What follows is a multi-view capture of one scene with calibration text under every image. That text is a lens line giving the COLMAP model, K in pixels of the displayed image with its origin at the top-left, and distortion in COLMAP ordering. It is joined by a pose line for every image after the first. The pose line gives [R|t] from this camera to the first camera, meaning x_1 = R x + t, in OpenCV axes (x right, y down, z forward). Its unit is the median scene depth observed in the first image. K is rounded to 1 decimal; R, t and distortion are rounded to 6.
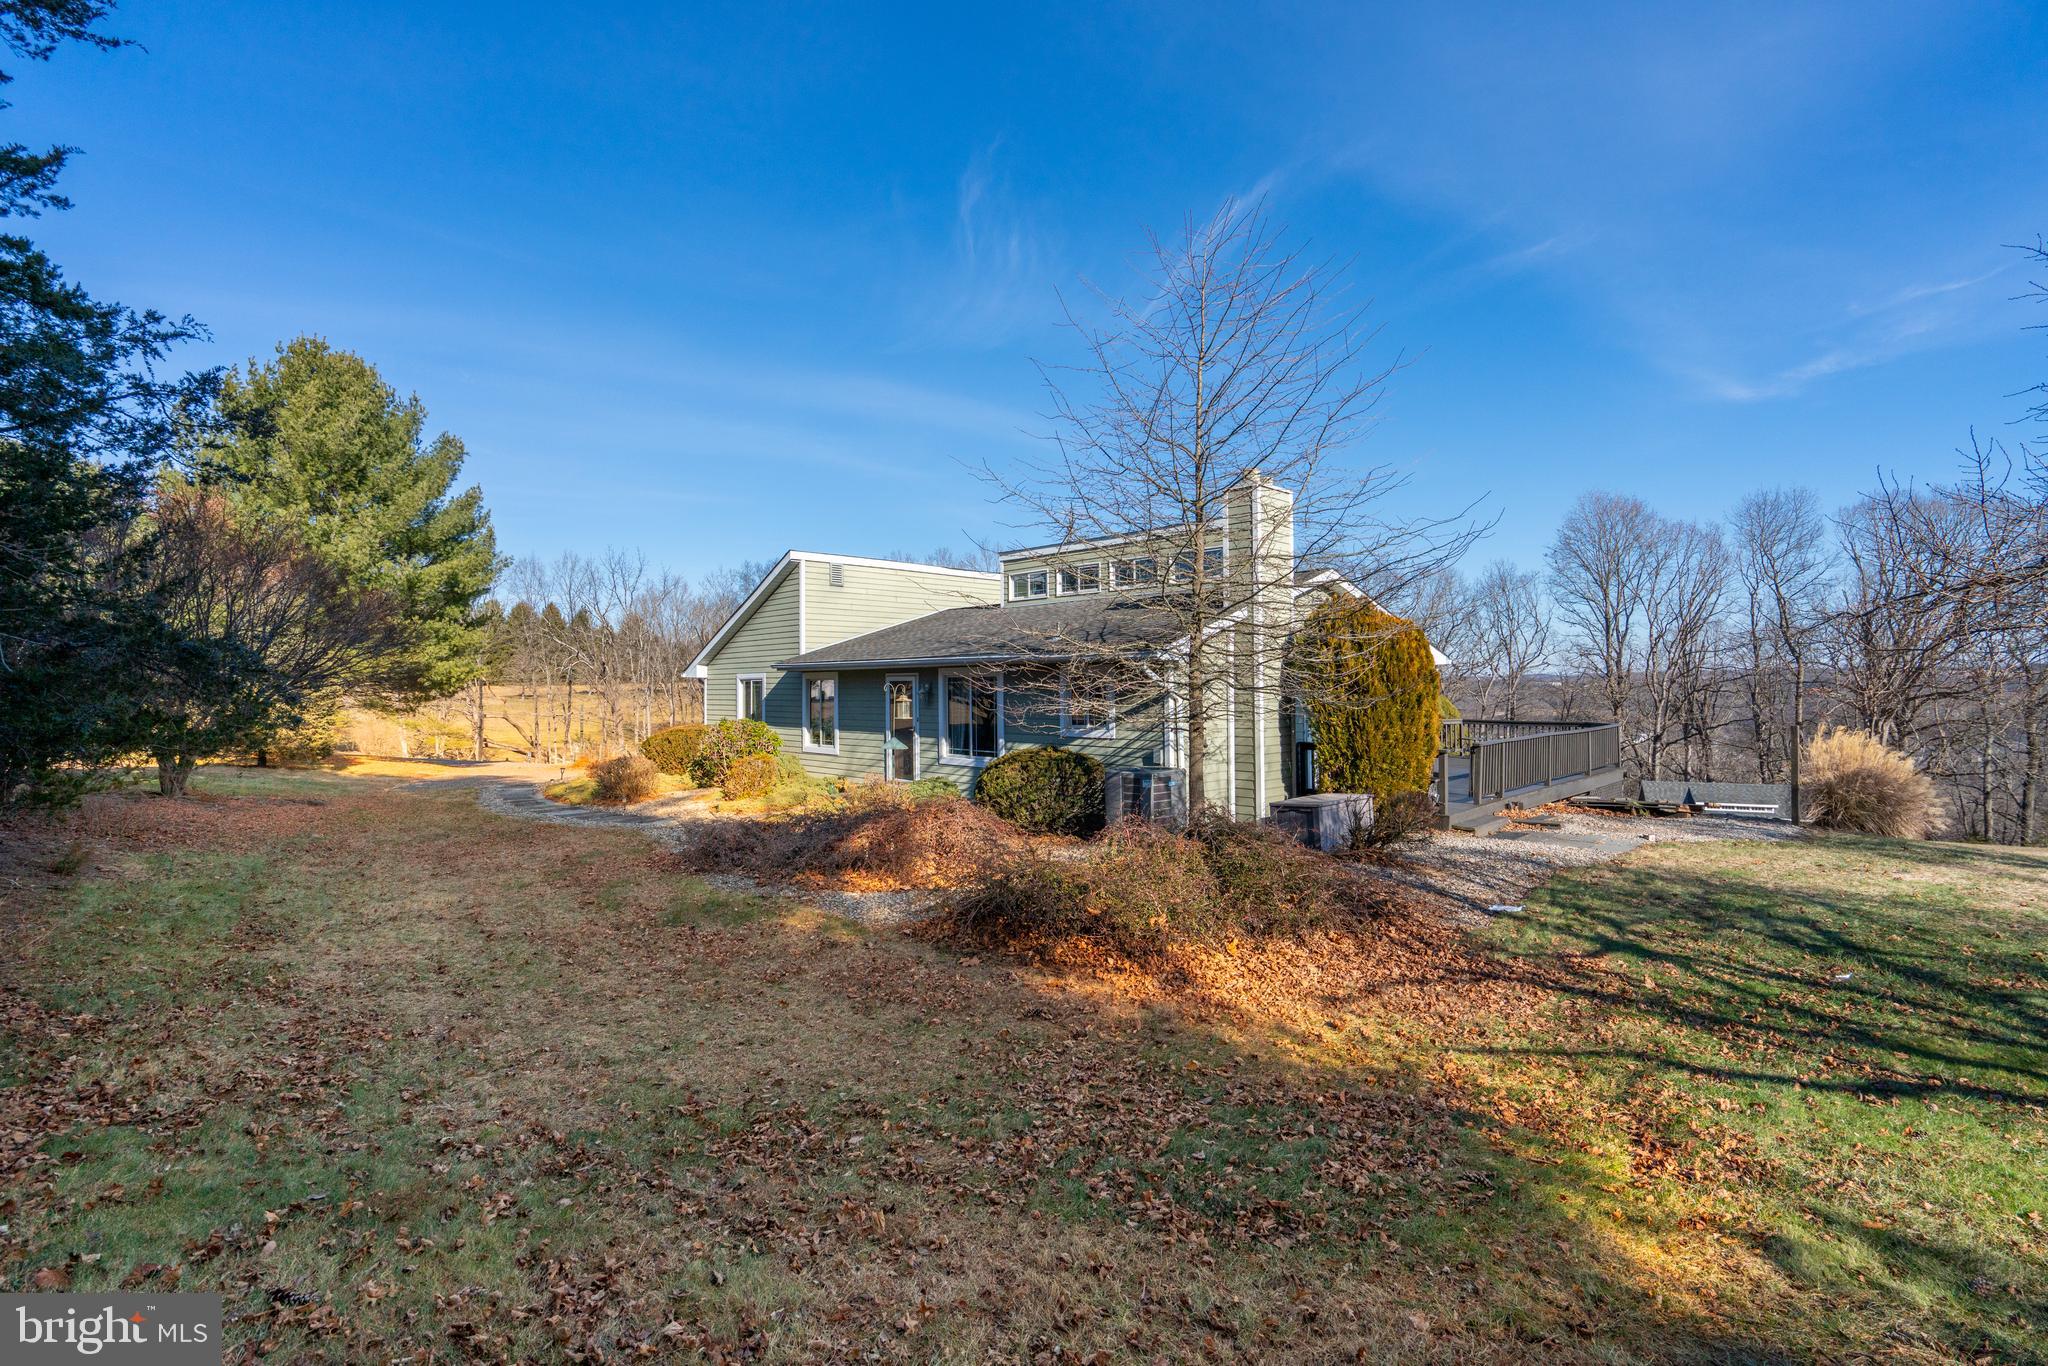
lens RADIAL K [[957.0, 0, 1010.1], [0, 957.0, 676.7], [0, 0, 1]] dist [0.005030, 0.002437]
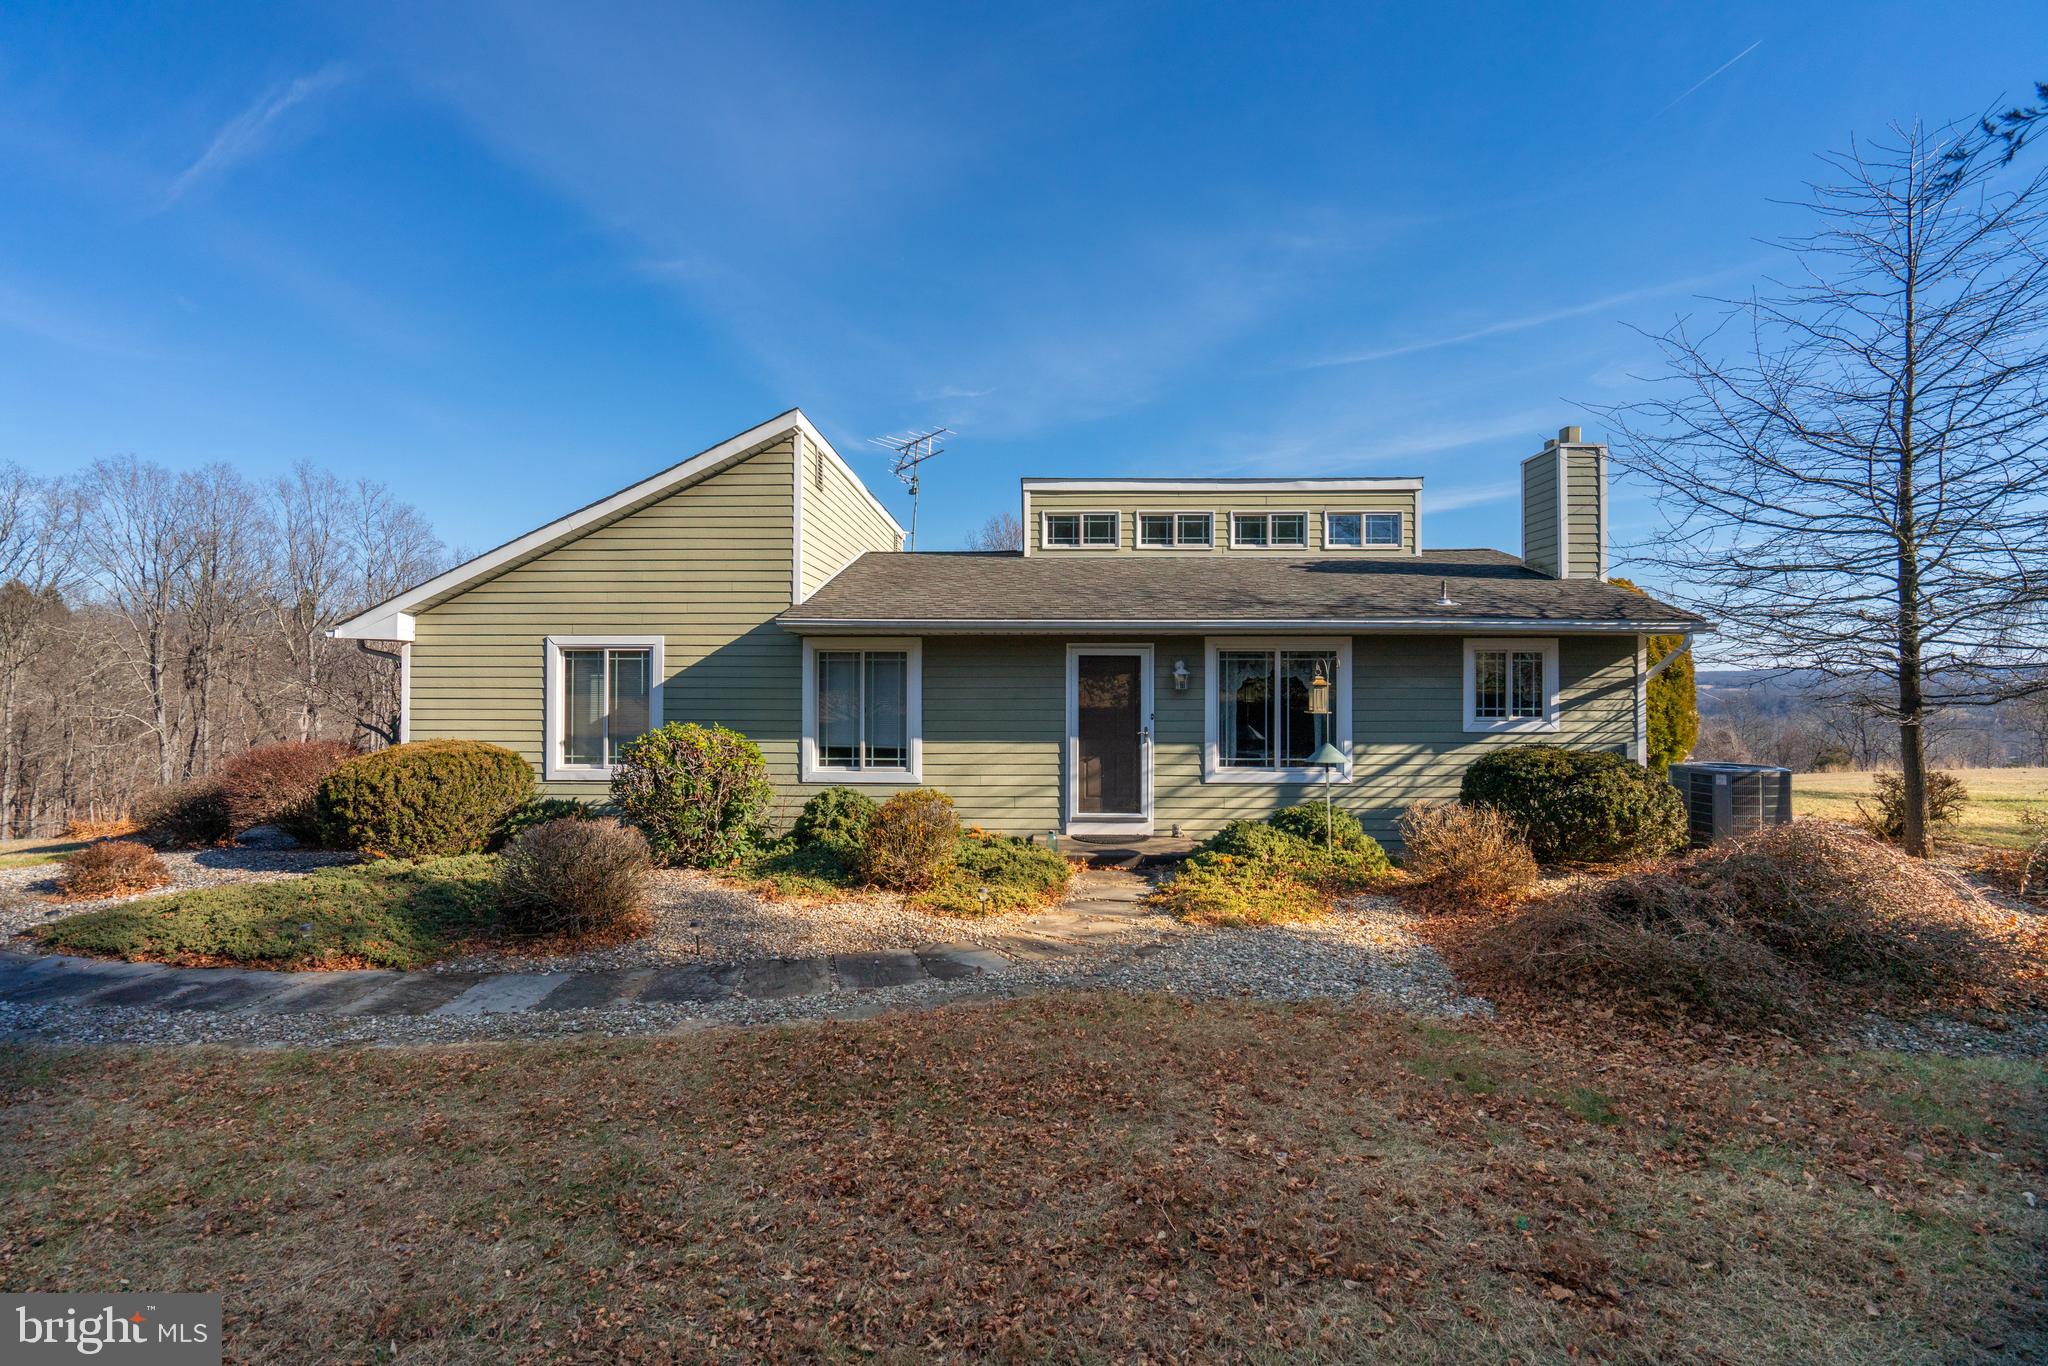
lens RADIAL K [[957.0, 0, 1034.6], [0, 957.0, 676.3], [0, 0, 1]] dist [0.005030, 0.002437]
pose [[0.662311, 0.007723, 0.749189, -0.650201], [-0.014321, 0.999895, 0.002353, 0.017540], [-0.749092, -0.012287, 0.662352, 0.652901]]
